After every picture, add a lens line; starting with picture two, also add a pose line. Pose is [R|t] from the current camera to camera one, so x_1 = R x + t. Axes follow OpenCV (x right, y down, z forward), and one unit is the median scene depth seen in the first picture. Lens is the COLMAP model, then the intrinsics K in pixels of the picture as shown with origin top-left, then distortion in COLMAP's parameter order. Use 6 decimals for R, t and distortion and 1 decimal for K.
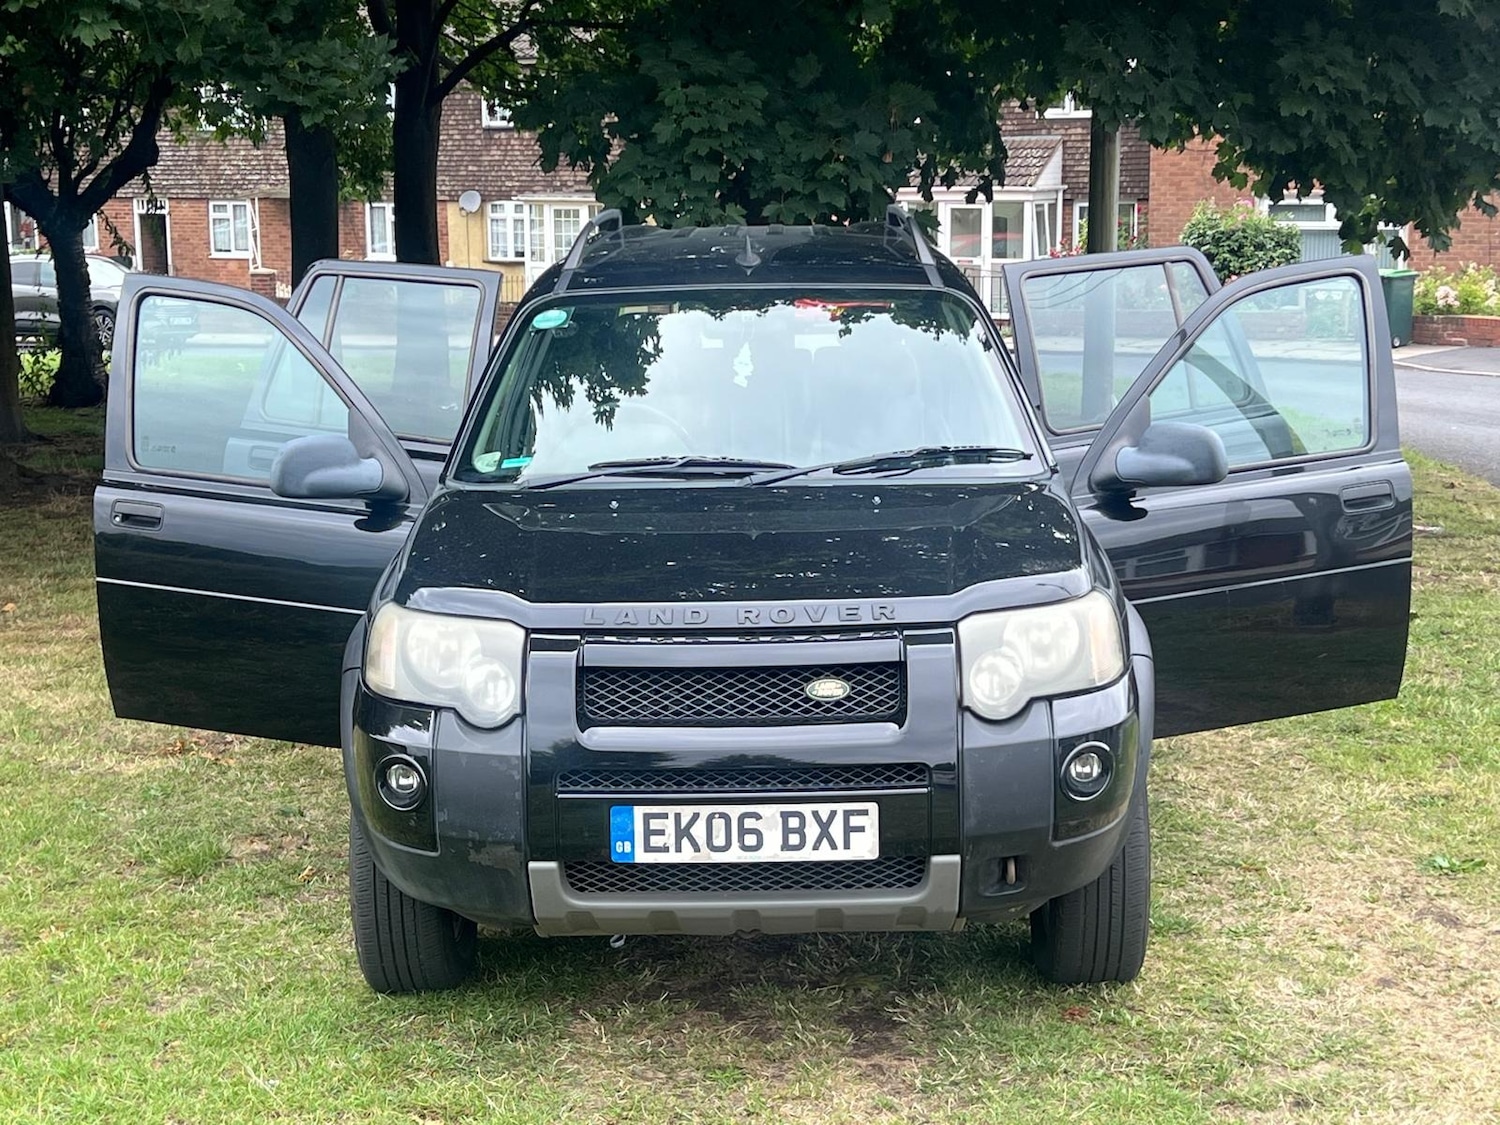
lens RADIAL K [[2461.5, 0, 771.9], [0, 2461.5, 588.2], [0, 0, 1]] dist [0.220856, -0.799350]
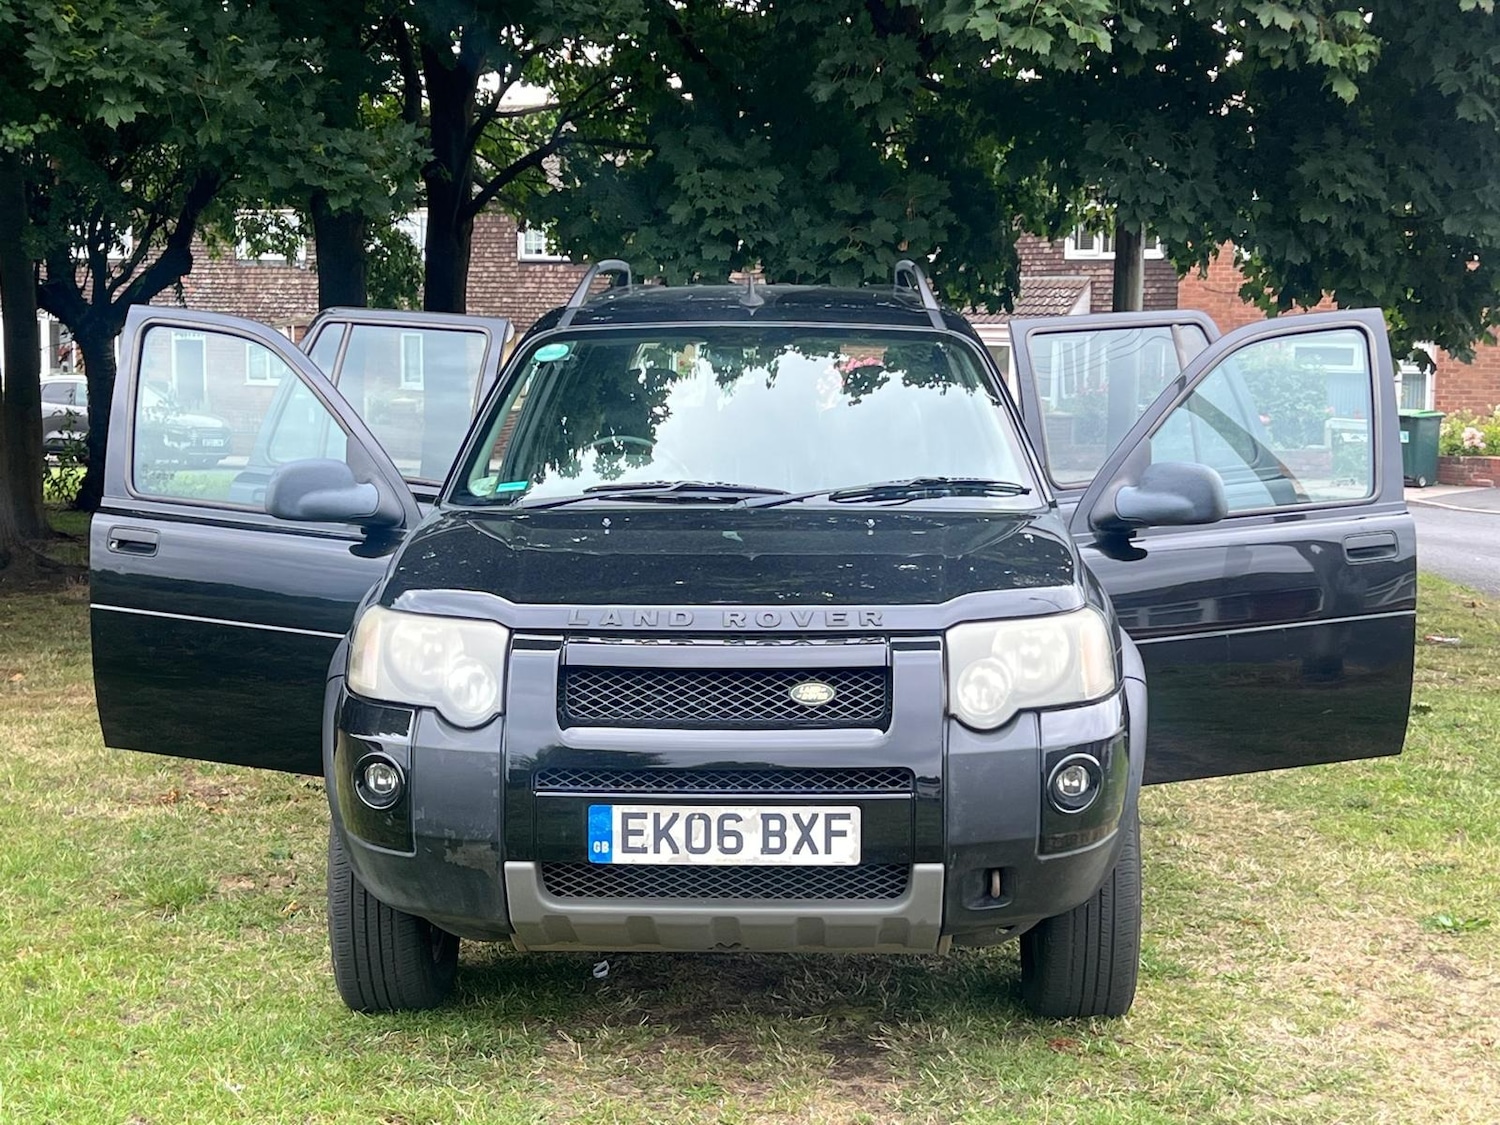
lens RADIAL K [[2461.5, 0, 771.9], [0, 2461.5, 588.2], [0, 0, 1]] dist [0.220856, -0.799350]
pose [[0.999738, 0.019575, -0.011857, 0.017250], [-0.020240, 0.998065, -0.058799, 0.057096], [0.010684, 0.059023, 0.998199, 0.011524]]
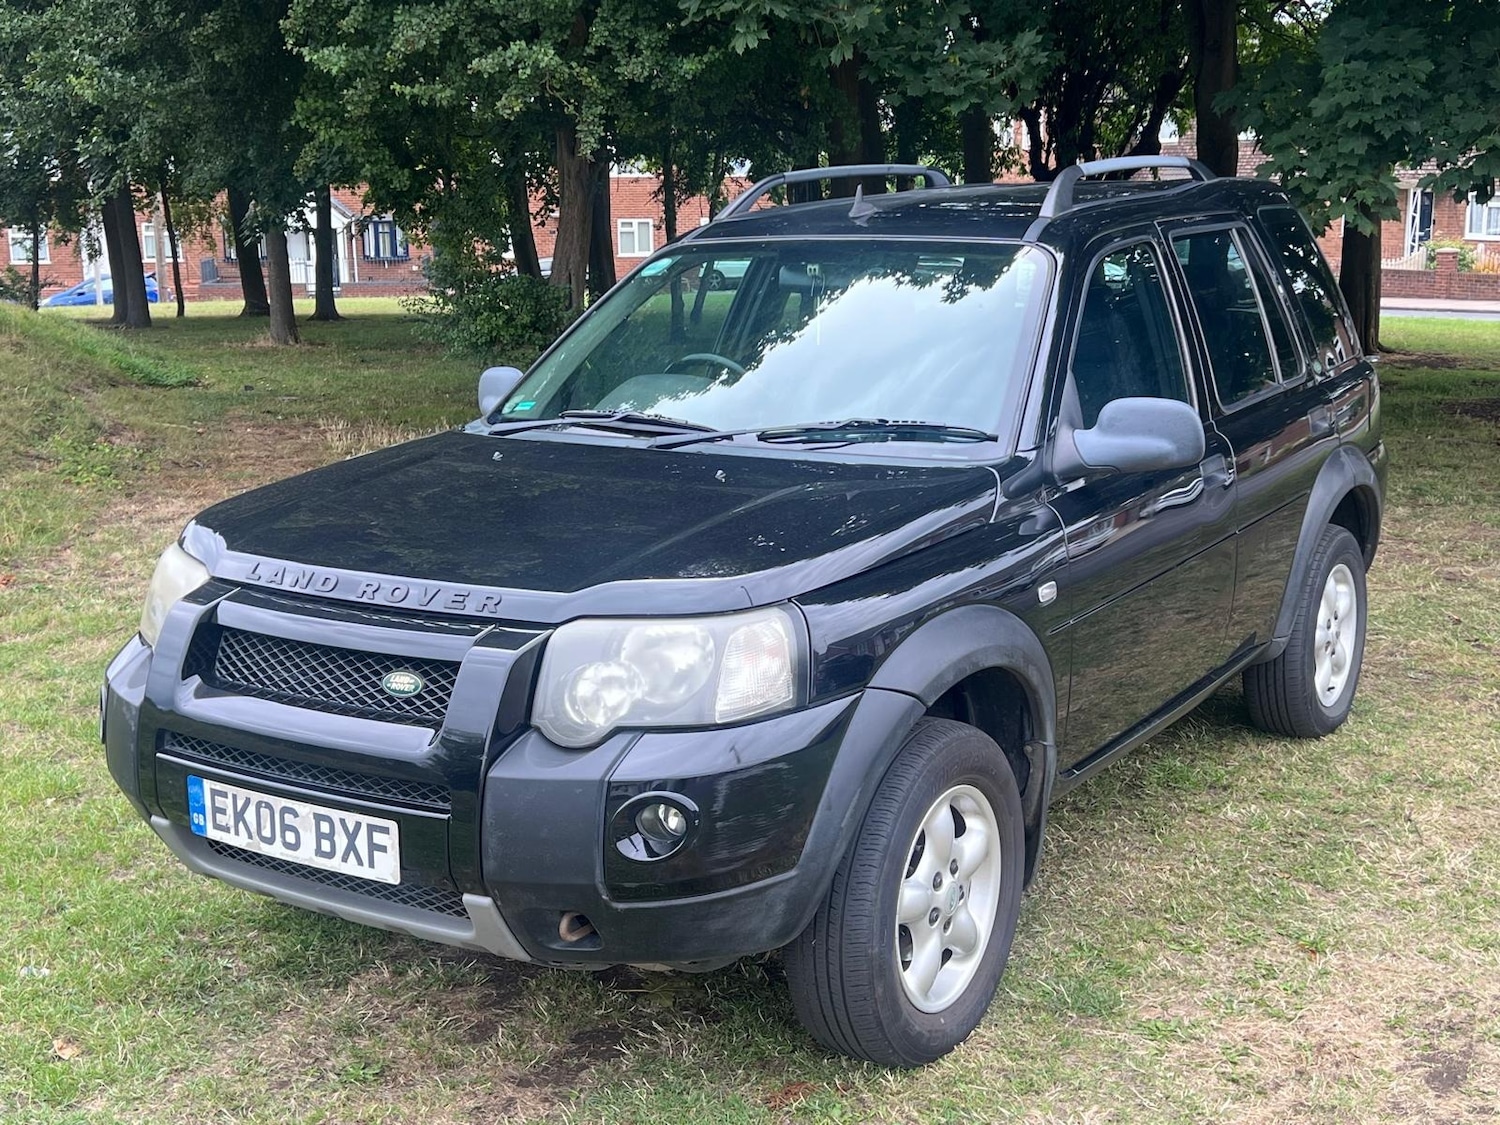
lens RADIAL K [[1809.2, 0, 759.5], [0, 1809.2, 577.5], [0, 0, 1]] dist [0.173723, -0.464362]
pose [[0.841556, 0.112153, -0.528398, 0.468554], [-0.085368, 0.993529, 0.074916, -0.056111], [0.533381, -0.017938, 0.845685, 0.513883]]
